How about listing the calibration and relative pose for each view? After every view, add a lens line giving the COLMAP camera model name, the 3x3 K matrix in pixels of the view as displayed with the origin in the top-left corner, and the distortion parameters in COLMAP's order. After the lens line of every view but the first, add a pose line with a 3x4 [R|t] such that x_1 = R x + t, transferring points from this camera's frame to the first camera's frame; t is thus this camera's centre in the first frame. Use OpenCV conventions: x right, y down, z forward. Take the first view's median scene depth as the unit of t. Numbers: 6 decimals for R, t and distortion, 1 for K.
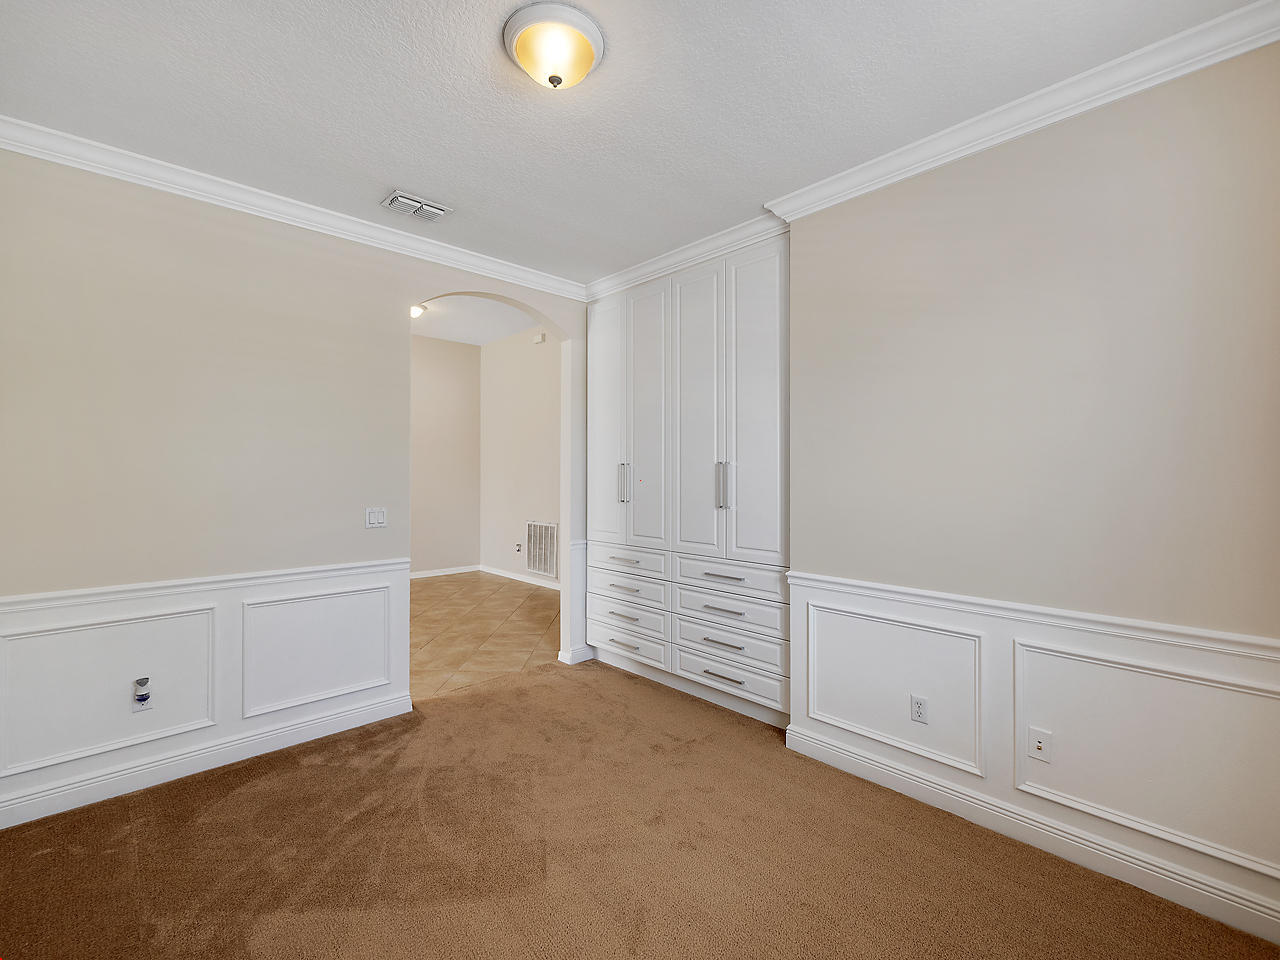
lens RADIAL K [[569.8, 0, 632.0], [0, 569.8, 478.4], [0, 0, 1]] dist [0.003346, 0.000423]
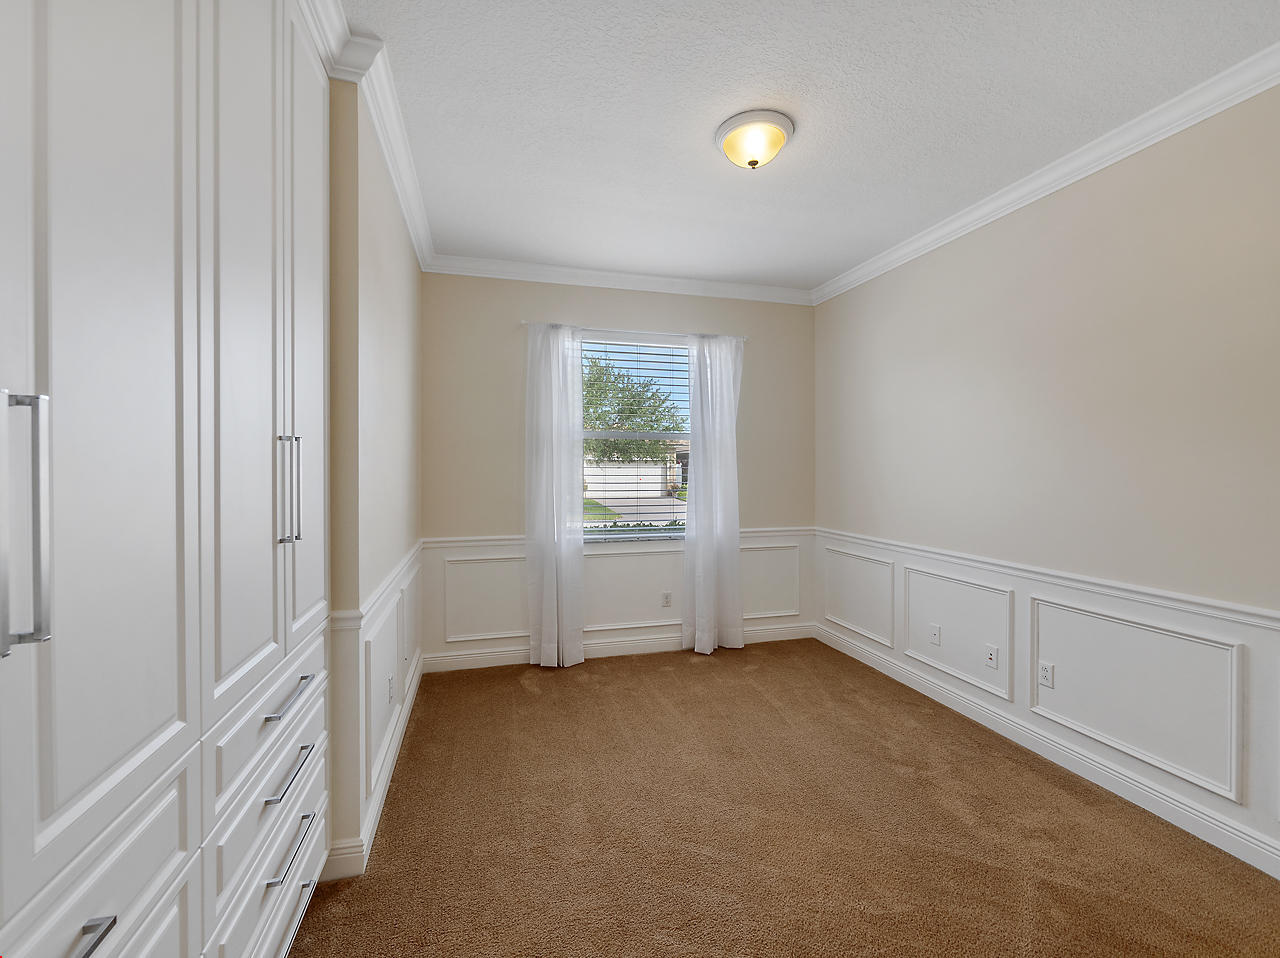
lens RADIAL K [[541.8, 0, 640.2], [0, 541.8, 473.5], [0, 0, 1]] dist [-0.008128, 0.001504]
pose [[0.889953, 0.005197, -0.456023, 0.396005], [-0.002304, 0.999974, 0.006901, 0.003520], [0.456047, -0.005091, 0.889941, -0.426592]]
